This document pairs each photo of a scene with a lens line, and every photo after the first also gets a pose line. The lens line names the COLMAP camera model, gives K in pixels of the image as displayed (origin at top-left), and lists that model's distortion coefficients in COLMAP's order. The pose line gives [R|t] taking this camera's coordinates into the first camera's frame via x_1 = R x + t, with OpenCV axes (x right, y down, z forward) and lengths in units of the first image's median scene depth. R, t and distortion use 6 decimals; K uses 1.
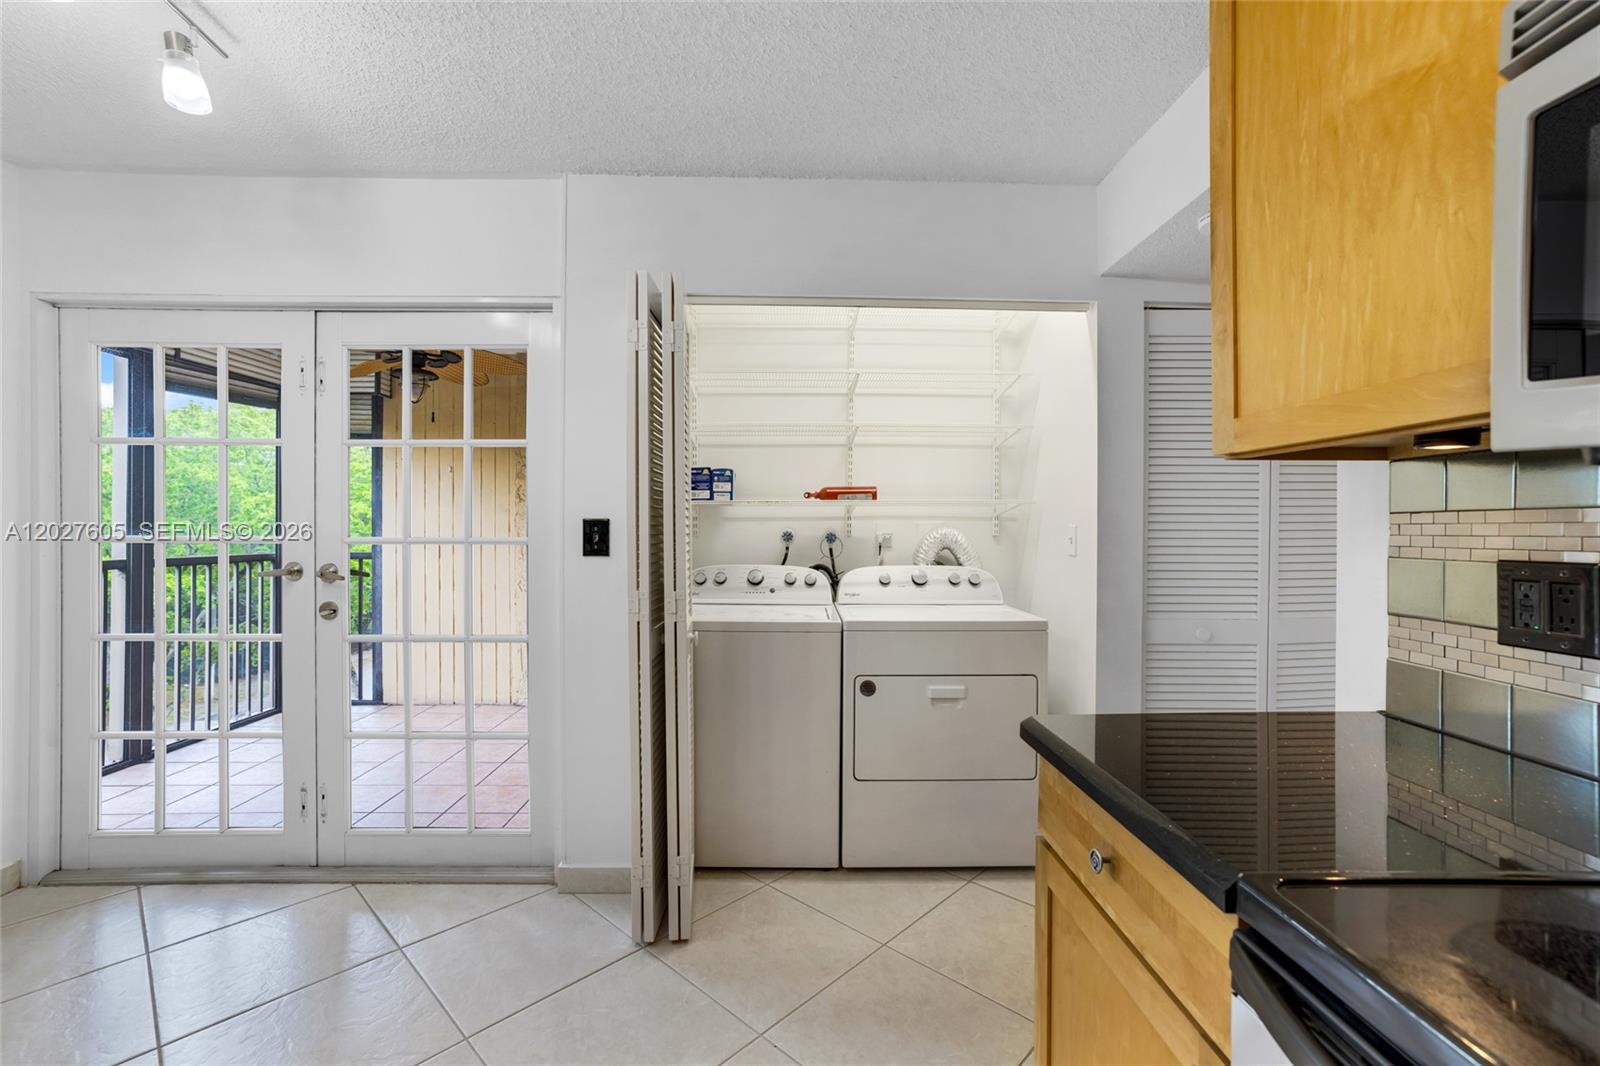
lens RADIAL K [[686.7, 0, 800.0], [0, 686.7, 533.0], [0, 0, 1]] dist [-0.051790, 0.028771]
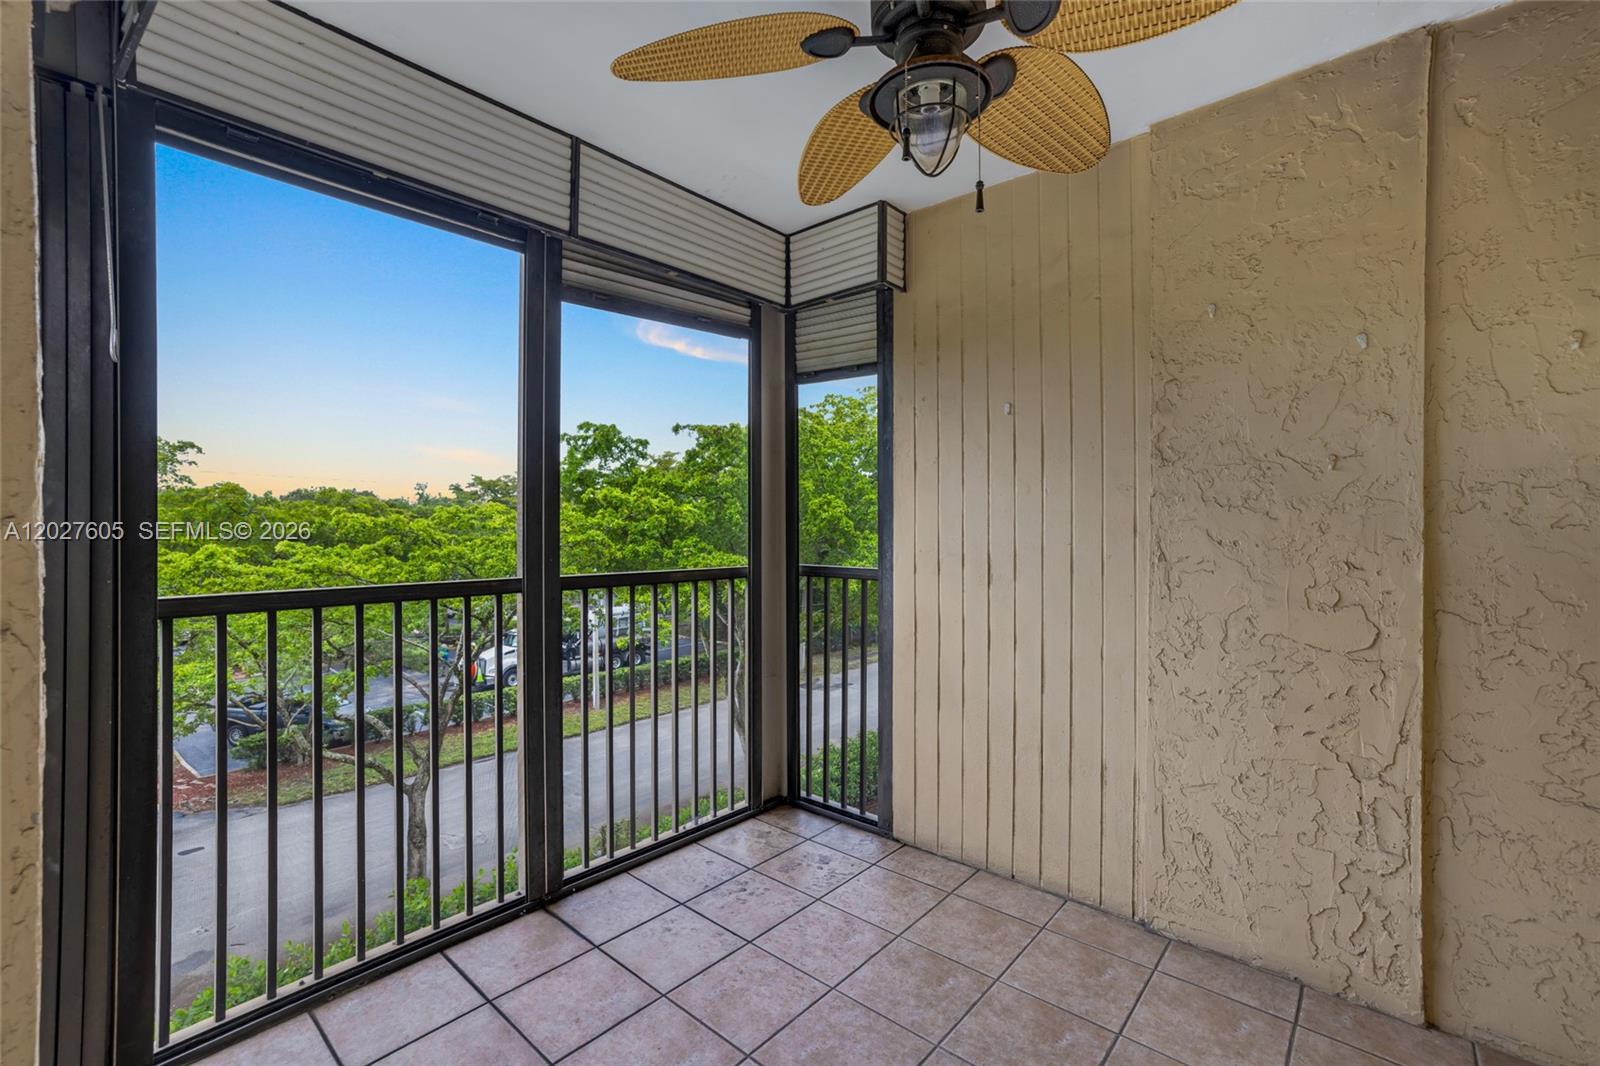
lens RADIAL K [[686.7, 0, 800.0], [0, 686.7, 533.0], [0, 0, 1]] dist [-0.051790, 0.028771]
pose [[0.733549, 0.001507, -0.679635, -0.289047], [-0.000225, 0.999998, 0.001975, -0.002856], [0.679637, -0.001296, 0.733547, 0.532108]]
